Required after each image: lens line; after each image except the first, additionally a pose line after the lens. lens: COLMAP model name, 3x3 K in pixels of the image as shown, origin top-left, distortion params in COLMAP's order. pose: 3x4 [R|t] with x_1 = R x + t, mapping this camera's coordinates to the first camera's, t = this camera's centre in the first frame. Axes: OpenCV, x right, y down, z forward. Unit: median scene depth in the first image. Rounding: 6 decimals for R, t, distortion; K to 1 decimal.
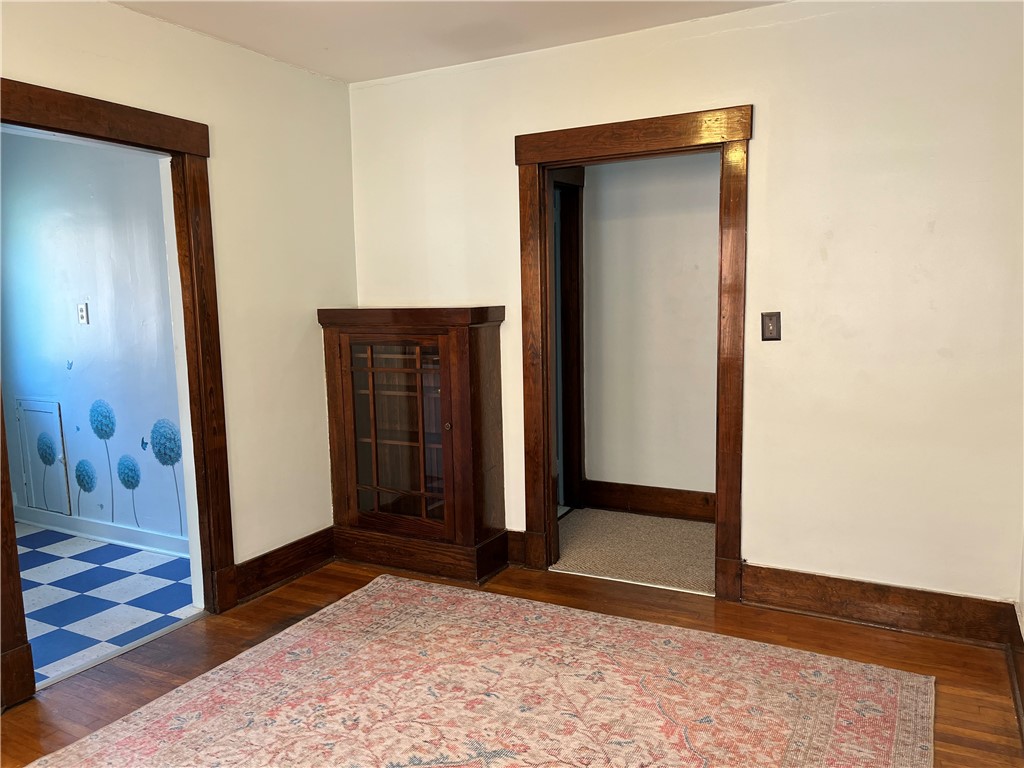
lens RADIAL K [[780.8, 0, 512.2], [0, 780.8, 385.9], [0, 0, 1]] dist [0.048318, -0.051076]
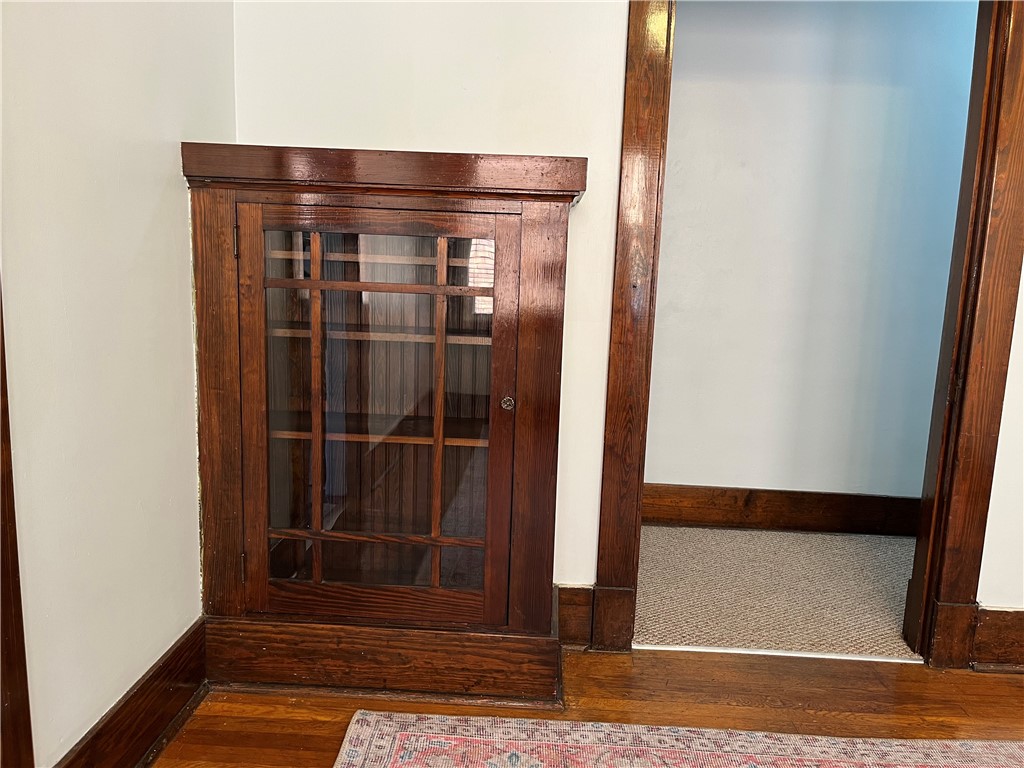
lens RADIAL K [[809.4, 0, 511.7], [0, 809.4, 383.5], [0, 0, 1]] dist [0.018382, 0.000907]
pose [[0.899102, -0.013823, 0.437522, -0.289173], [-0.004421, 0.999164, 0.040652, 0.017951], [-0.437718, -0.038484, 0.898289, 0.512039]]
